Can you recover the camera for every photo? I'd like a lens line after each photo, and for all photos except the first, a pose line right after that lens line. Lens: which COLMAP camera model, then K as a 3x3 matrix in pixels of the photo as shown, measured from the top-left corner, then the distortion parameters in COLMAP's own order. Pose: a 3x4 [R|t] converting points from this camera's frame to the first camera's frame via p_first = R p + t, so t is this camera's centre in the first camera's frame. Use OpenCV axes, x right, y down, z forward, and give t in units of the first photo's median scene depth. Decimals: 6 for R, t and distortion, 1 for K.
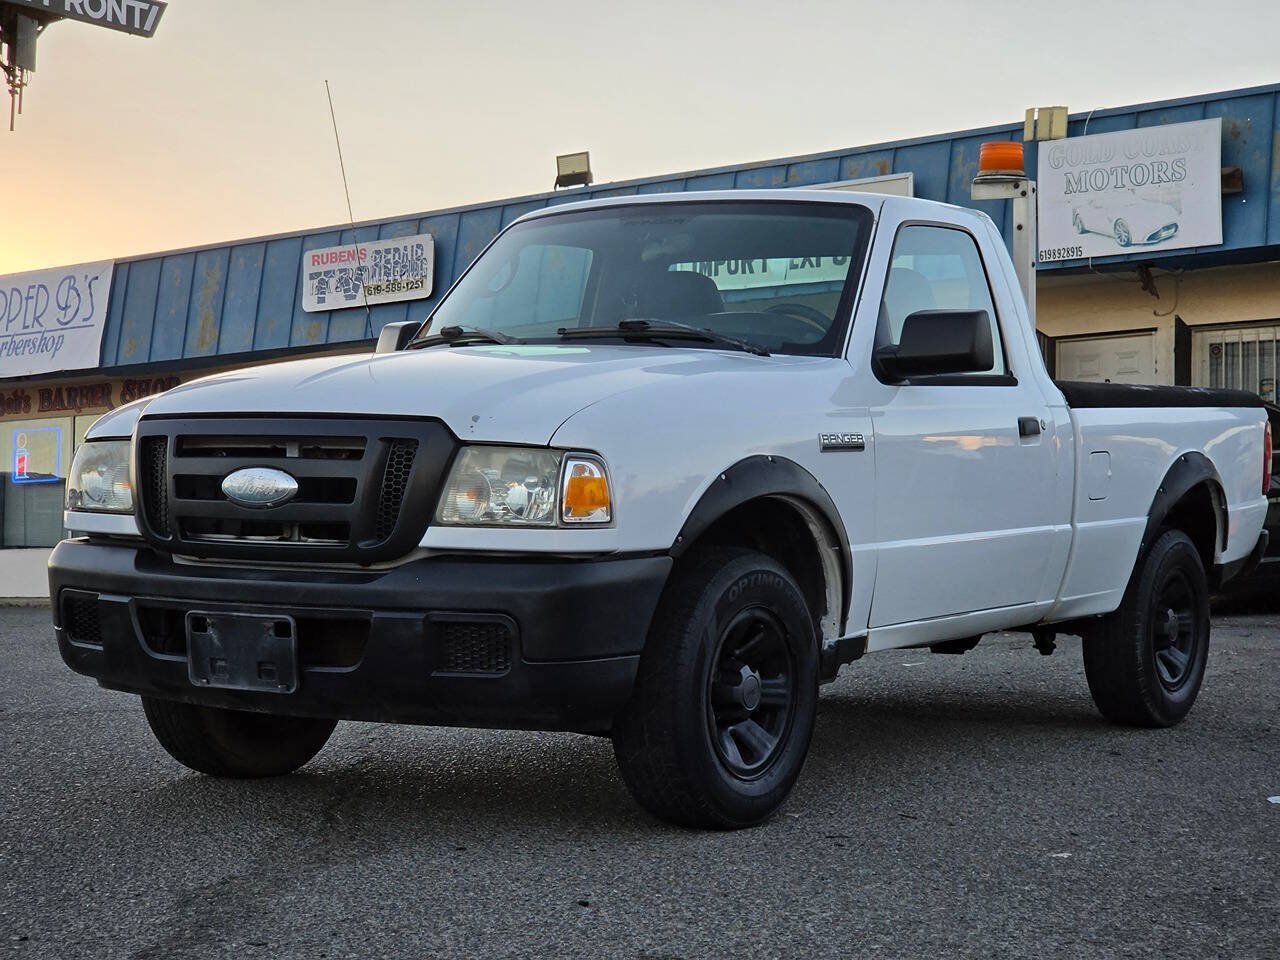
lens RADIAL K [[2399.2, 0, 637.6], [0, 2399.2, 524.2], [0, 0, 1]] dist [0.006107, 0.274328]
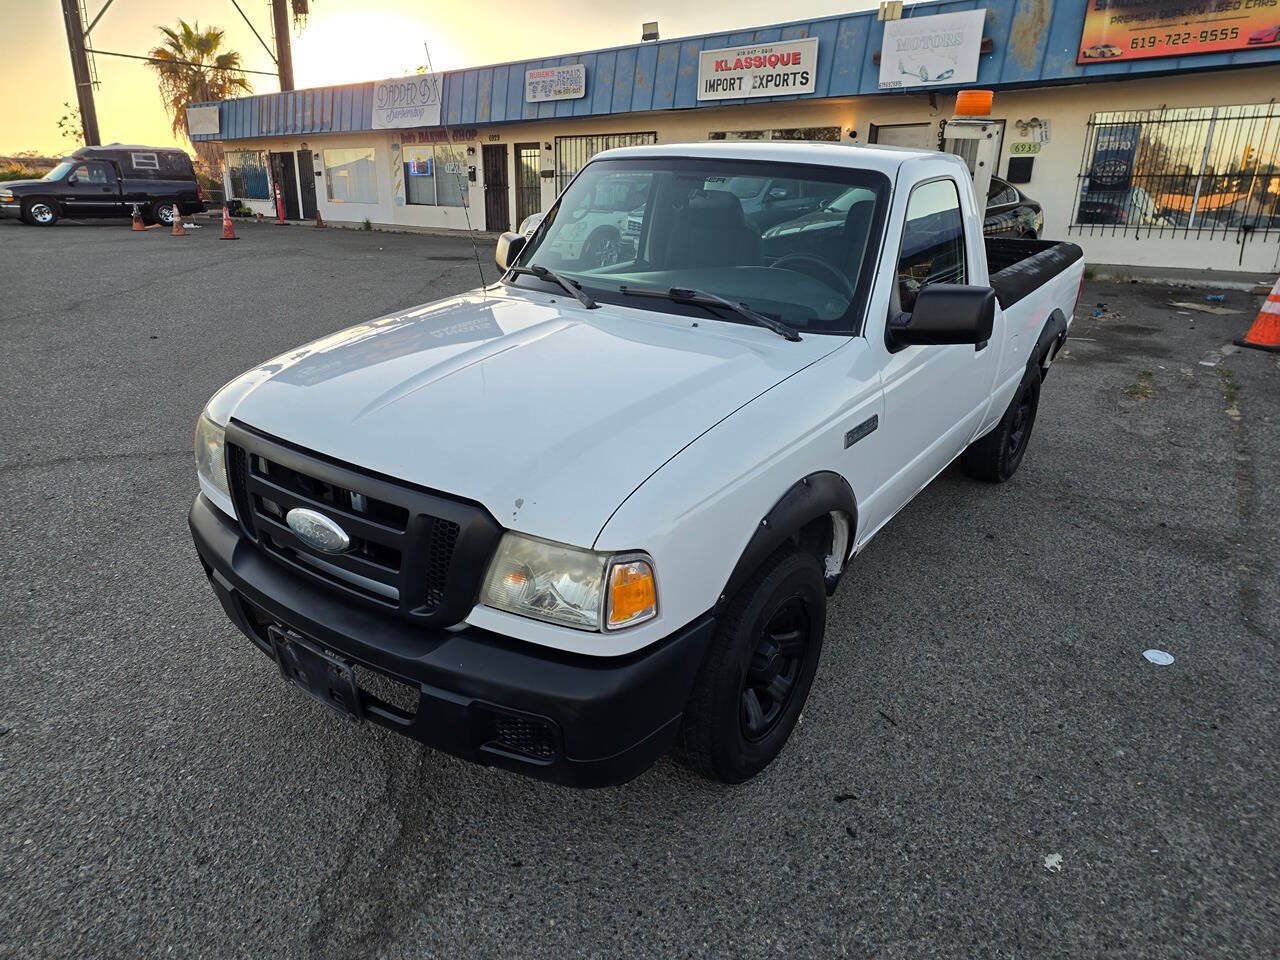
lens RADIAL K [[829.5, 0, 640.0], [0, 829.5, 480.0], [0, 0, 1]] dist [0.168560, -0.190326]
pose [[0.999161, 0.025769, -0.031827, -0.007377], [-0.013083, 0.937330, 0.348198, -0.148088], [0.038805, -0.347490, 0.936881, 0.603332]]
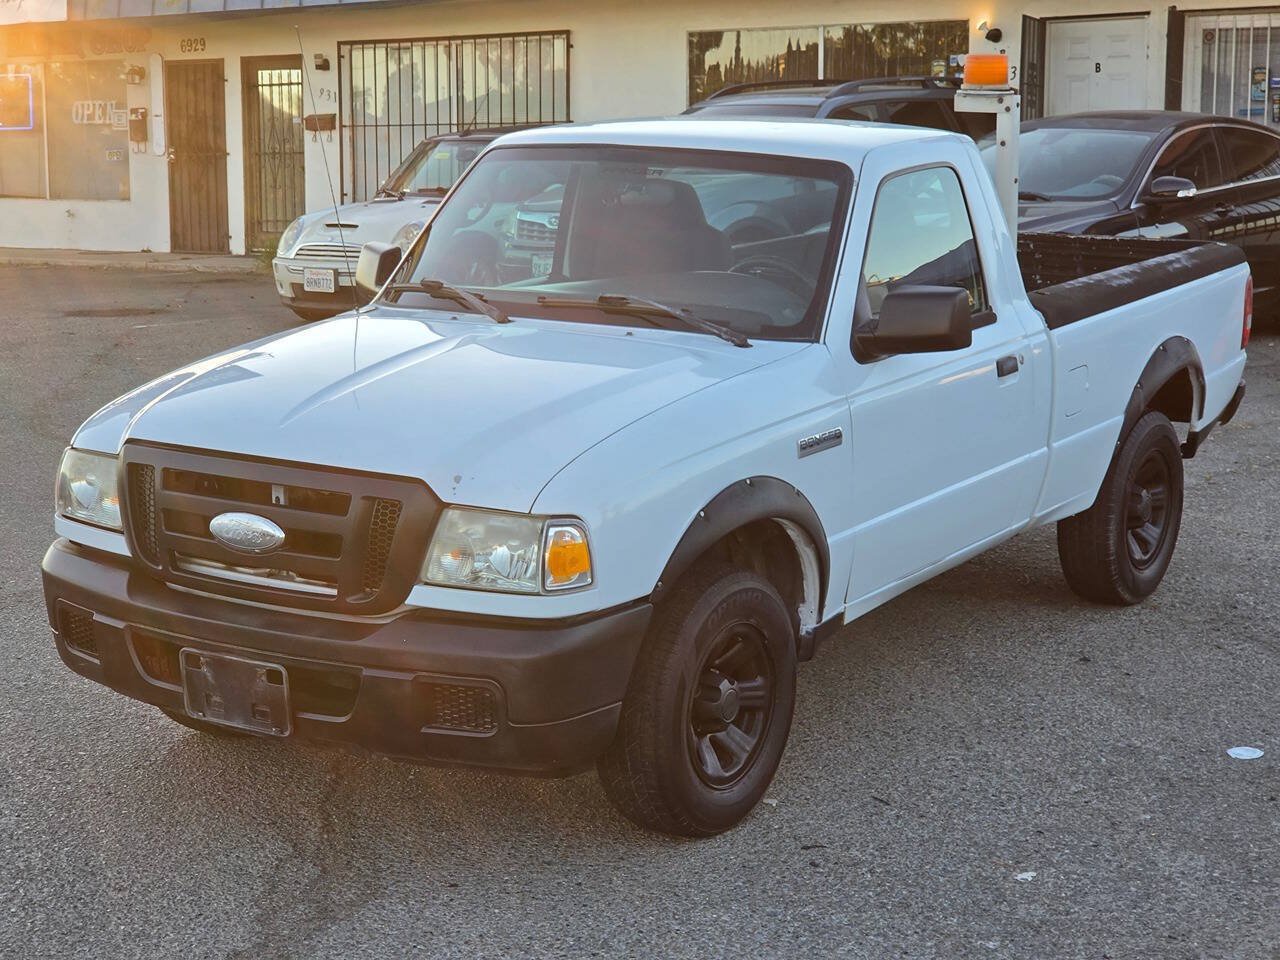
lens RADIAL K [[2399.2, 0, 637.6], [0, 2399.2, 524.2], [0, 0, 1]] dist [0.006107, 0.274328]
pose [[0.999943, -0.009559, 0.004704, 0.003105], [0.008535, 0.983024, 0.183280, -0.183775], [-0.006376, -0.183229, 0.983049, -0.001313]]
